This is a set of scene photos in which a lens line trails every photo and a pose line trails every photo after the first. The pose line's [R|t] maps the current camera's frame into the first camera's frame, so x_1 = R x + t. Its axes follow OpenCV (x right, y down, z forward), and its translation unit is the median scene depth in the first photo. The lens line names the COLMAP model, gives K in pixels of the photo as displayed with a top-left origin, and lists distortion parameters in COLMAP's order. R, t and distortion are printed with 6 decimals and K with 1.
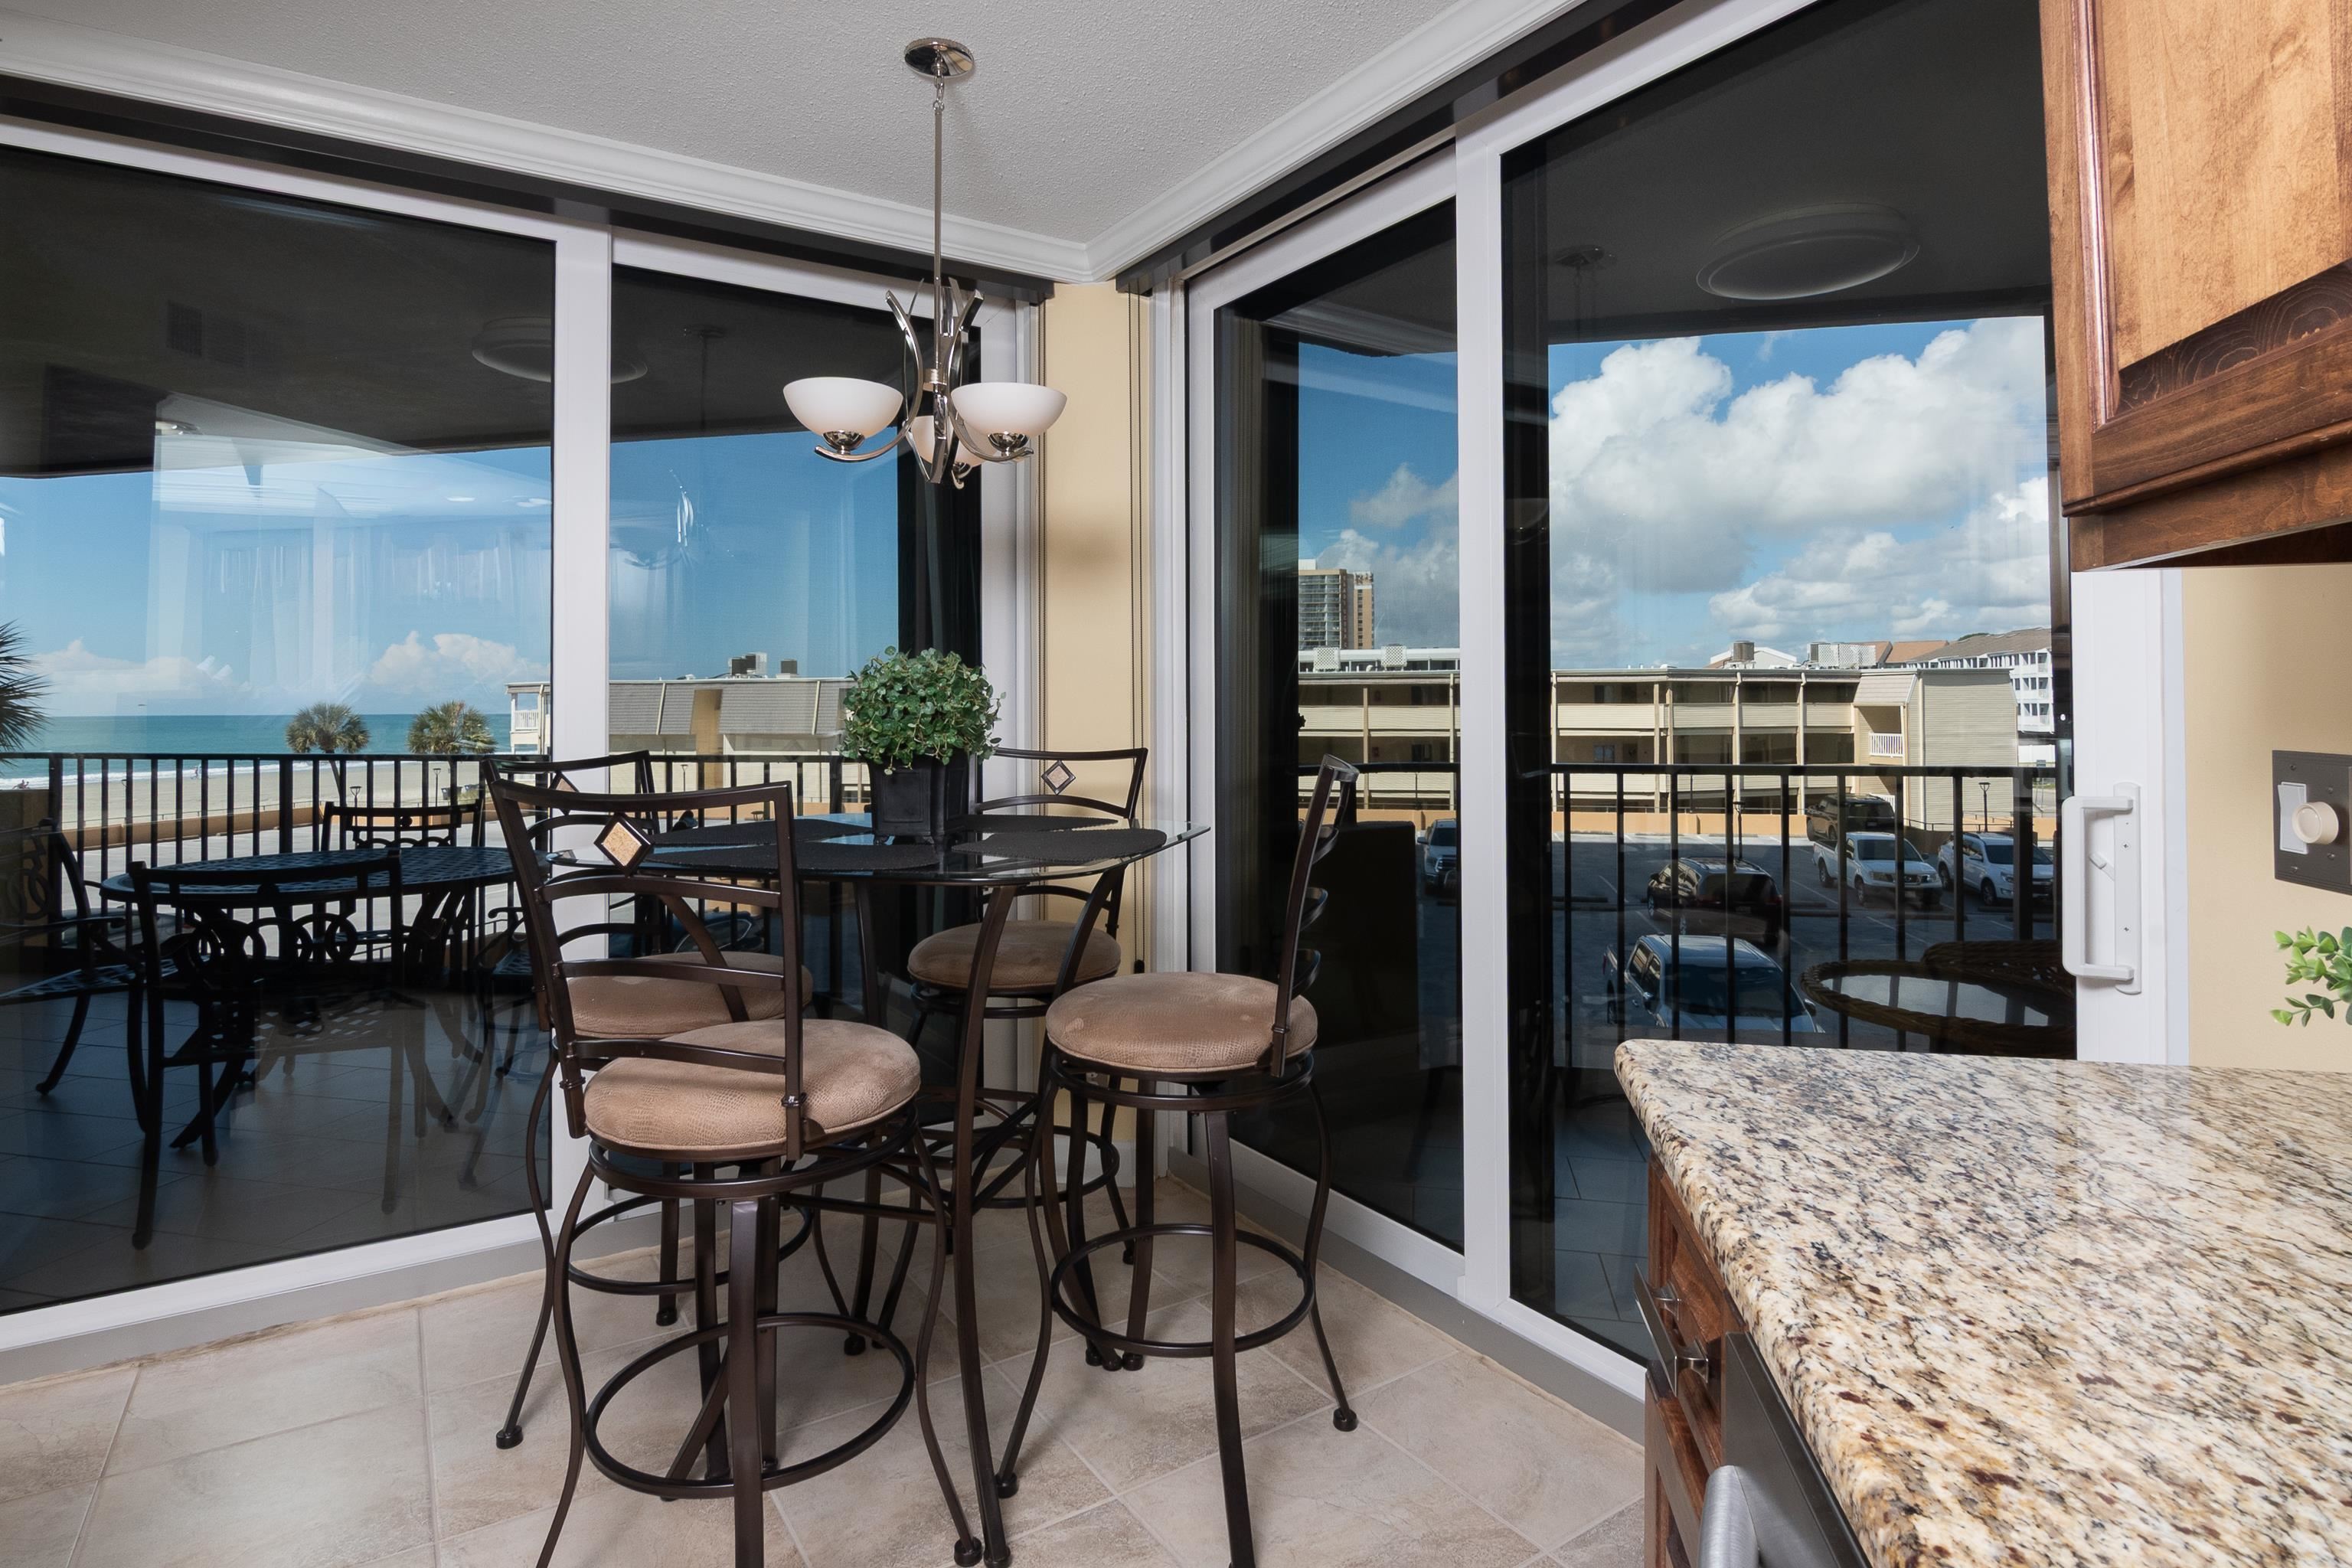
lens RADIAL K [[1211.8, 0, 1151.9], [0, 1211.8, 687.2], [0, 0, 1]] dist [-0.005063, -0.001585]
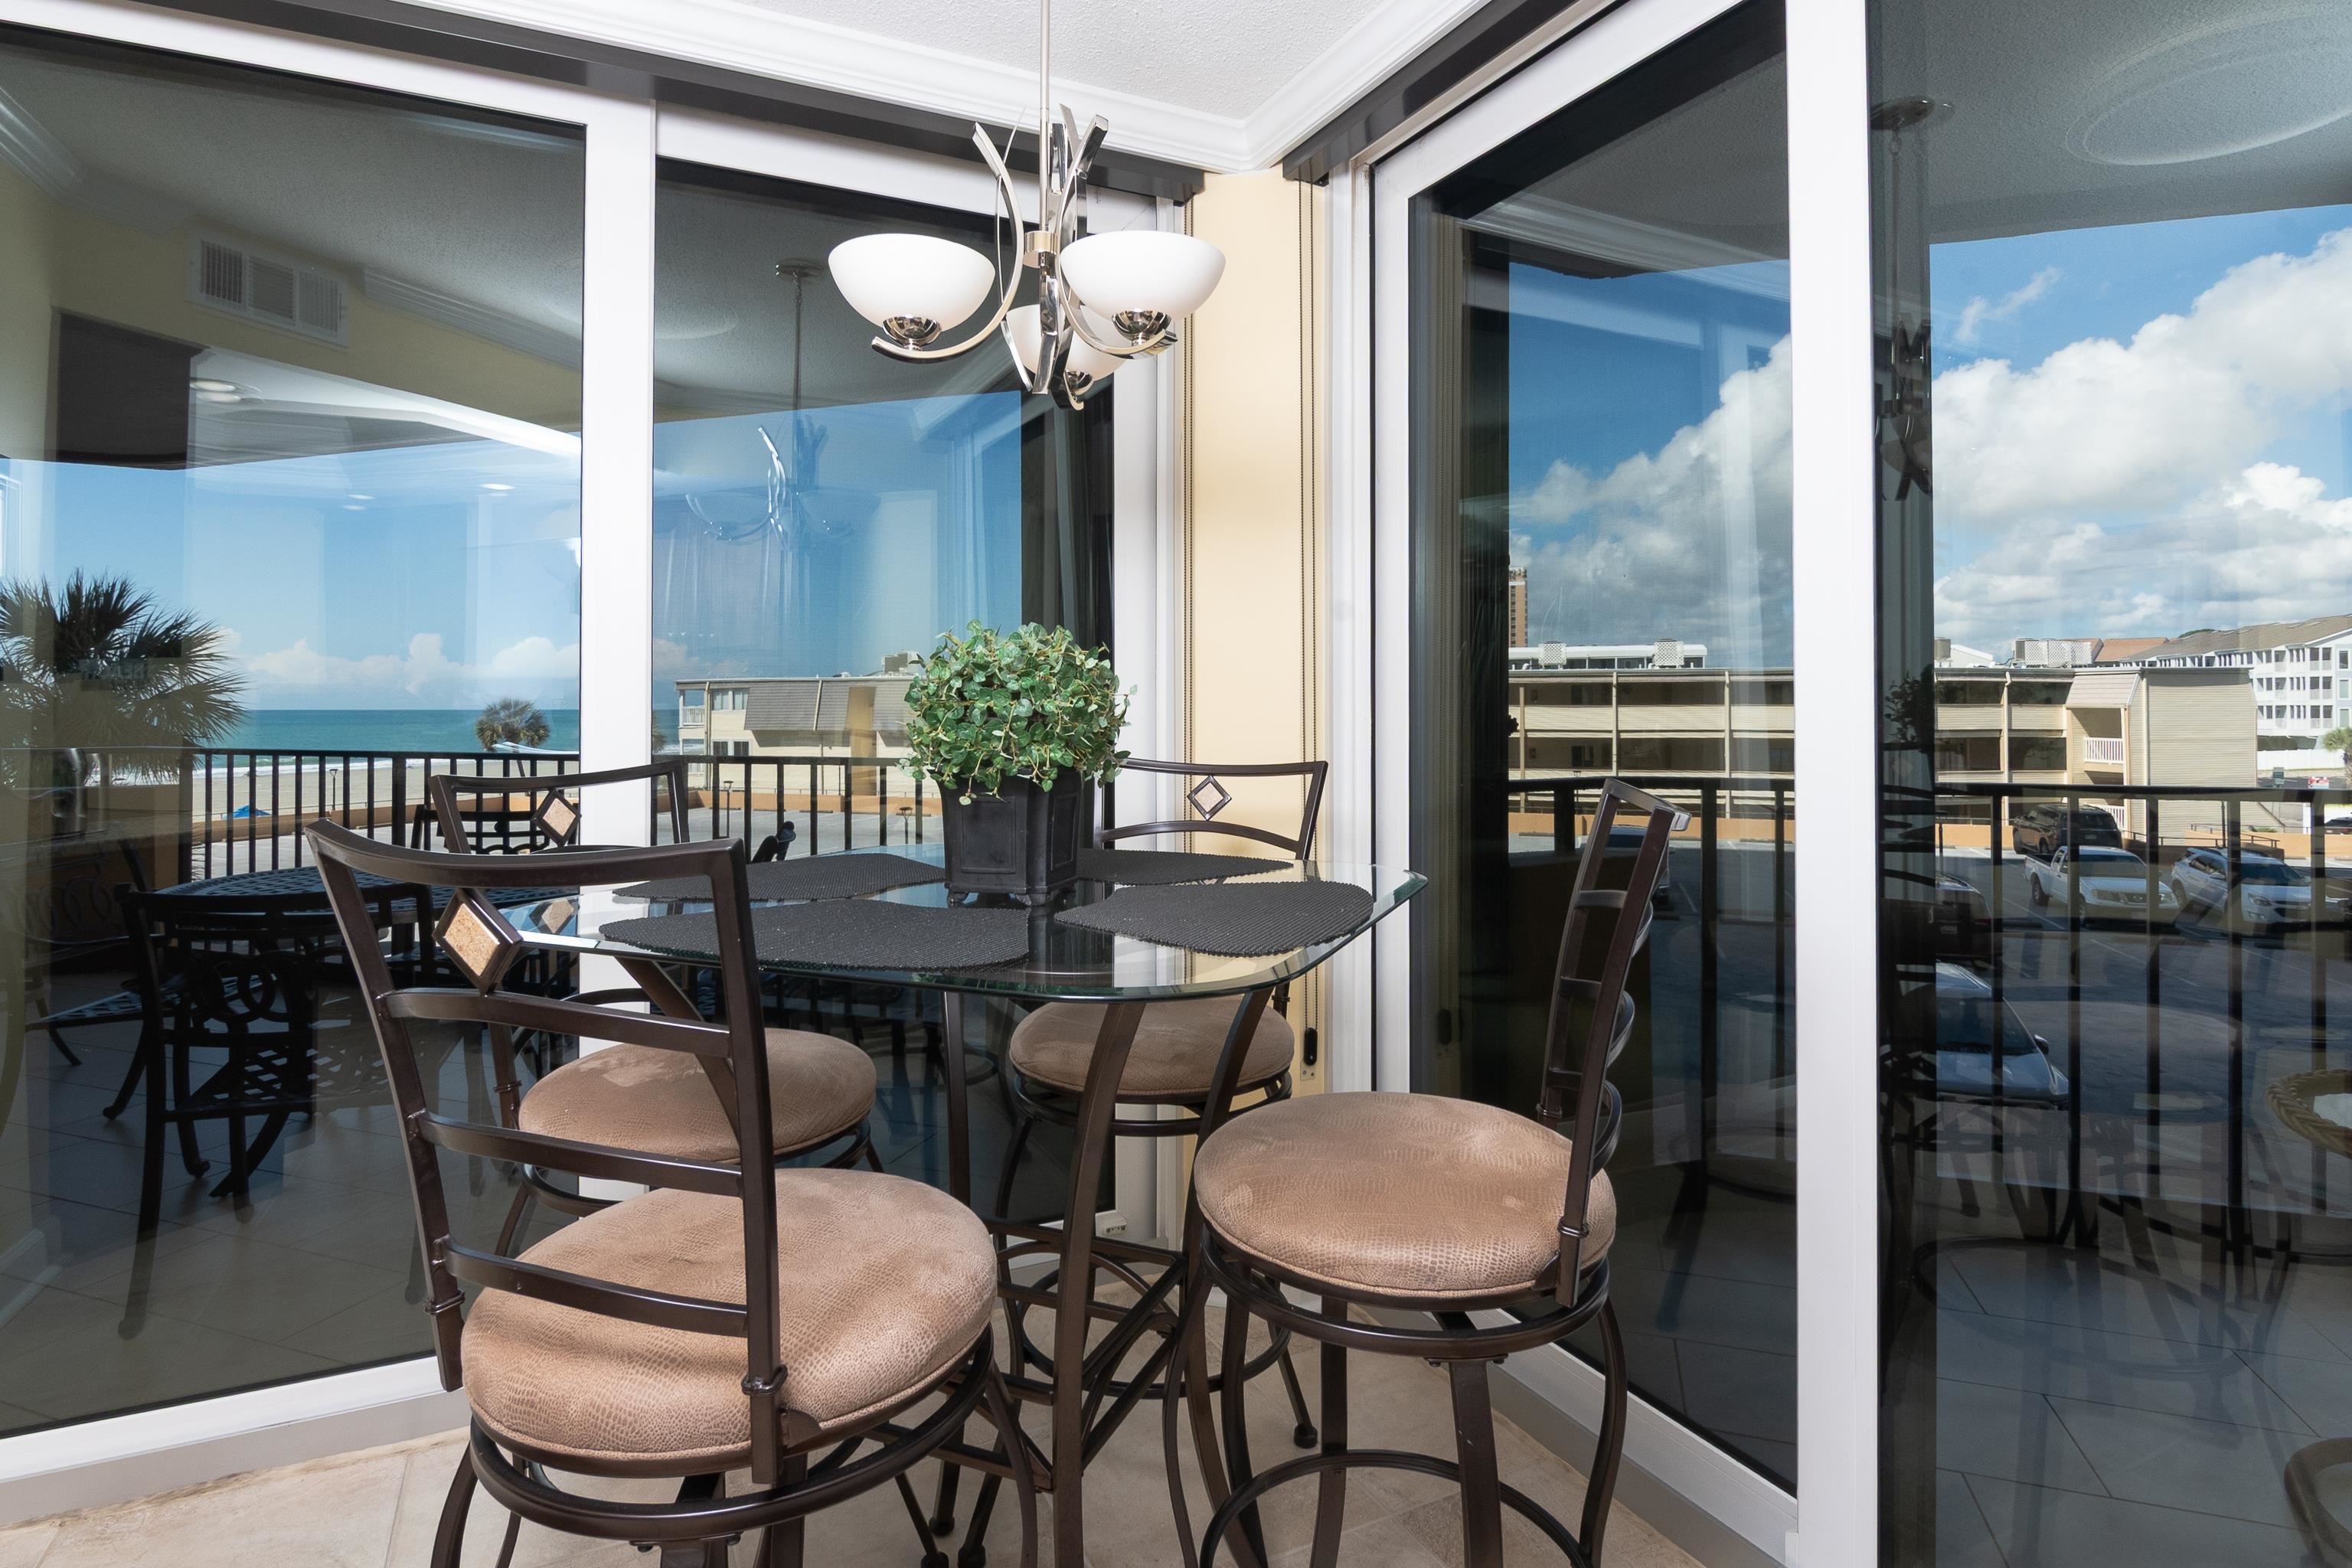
lens RADIAL K [[1213.1, 0, 1158.4], [0, 1213.1, 690.0], [0, 0, 1]] dist [-0.018075, -0.000475]
pose [[0.993444, 0.003164, -0.114275, -0.021435], [-0.002752, 0.999989, 0.003762, 0.003116], [0.114285, -0.003423, 0.993442, 0.230774]]
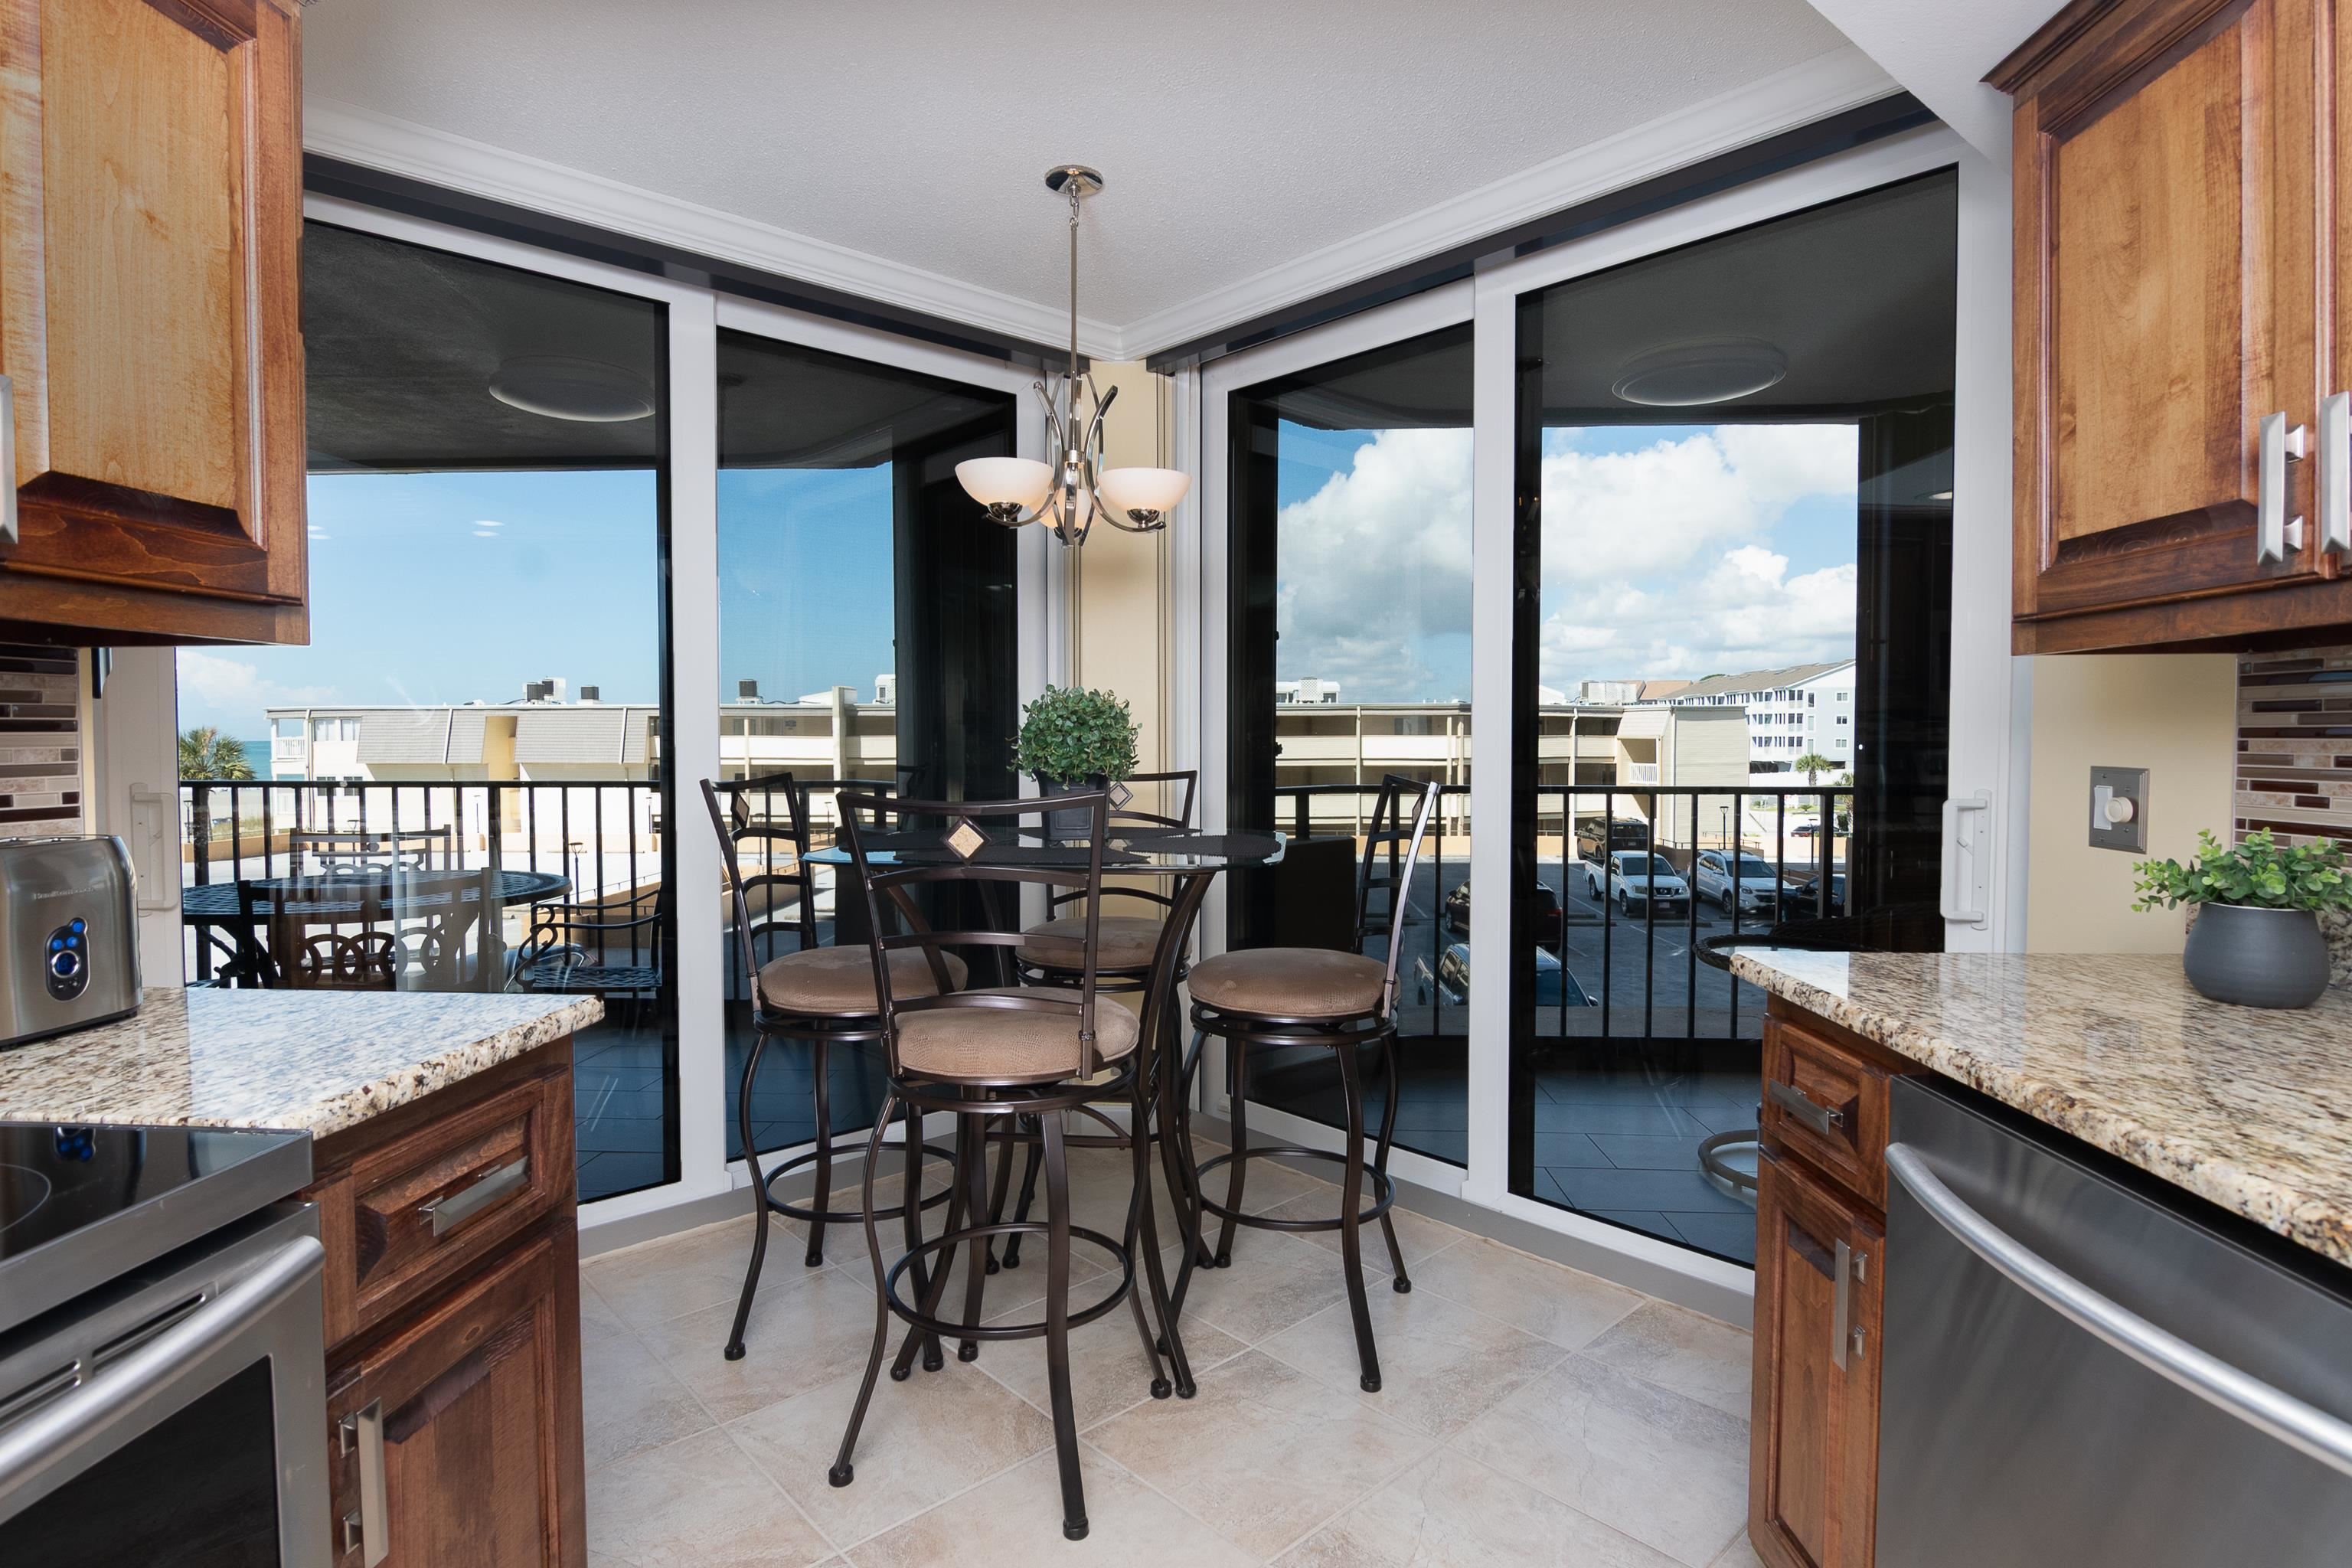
lens RADIAL K [[1193.3, 0, 1170.8], [0, 1193.3, 775.8], [0, 0, 1]] dist [-0.006630, -0.000671]
pose [[0.984882, -0.001289, 0.173220, -0.223564], [-0.007161, 0.998815, 0.048144, -0.000889], [-0.173077, -0.048657, 0.983706, -0.138922]]
